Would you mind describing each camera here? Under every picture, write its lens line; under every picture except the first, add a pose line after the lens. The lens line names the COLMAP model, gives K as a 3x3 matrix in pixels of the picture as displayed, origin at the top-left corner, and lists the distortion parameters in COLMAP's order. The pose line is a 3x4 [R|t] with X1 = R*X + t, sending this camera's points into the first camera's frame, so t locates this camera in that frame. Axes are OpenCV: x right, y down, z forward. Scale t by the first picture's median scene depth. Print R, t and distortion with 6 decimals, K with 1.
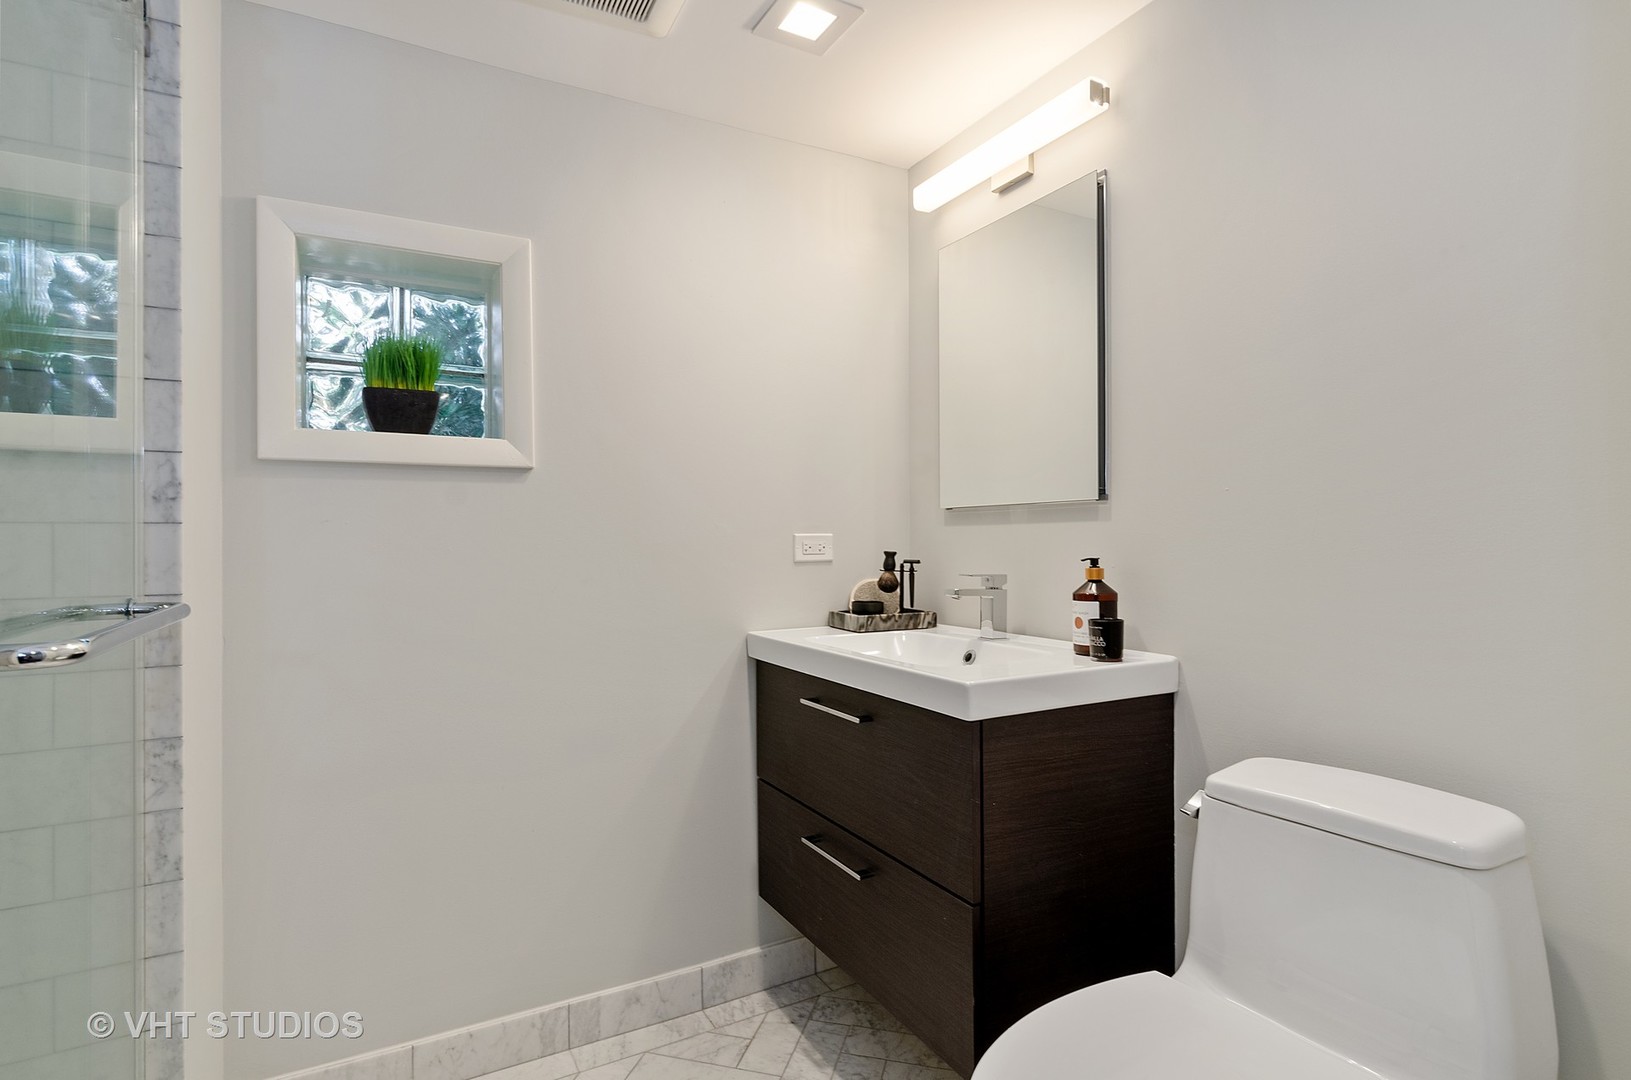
lens RADIAL K [[794.5, 0, 807.9], [0, 794.5, 549.7], [0, 0, 1]] dist [0.000831, 0.001163]
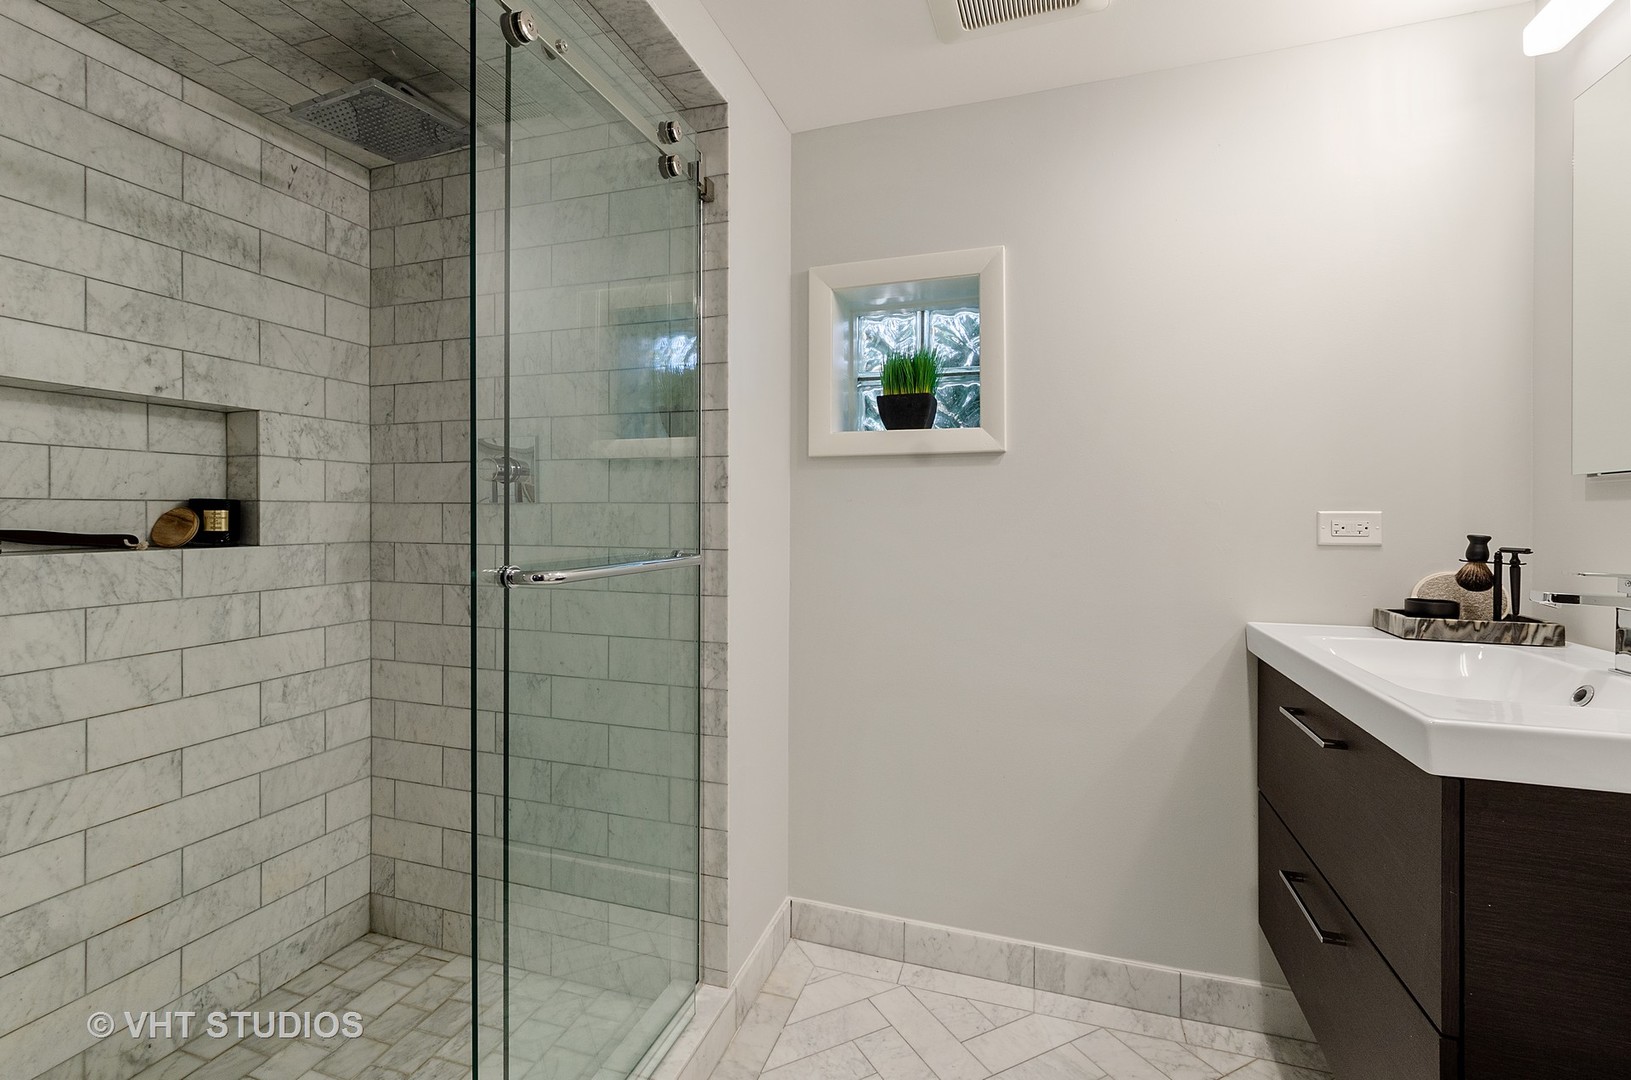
lens RADIAL K [[726.3, 0, 797.7], [0, 726.3, 529.0], [0, 0, 1]] dist [0.001485, 0.001054]
pose [[0.686404, 0.020857, -0.726921, 0.184495], [-0.016785, 0.999777, 0.012836, -0.002354], [0.727026, 0.003391, 0.686601, 0.086793]]
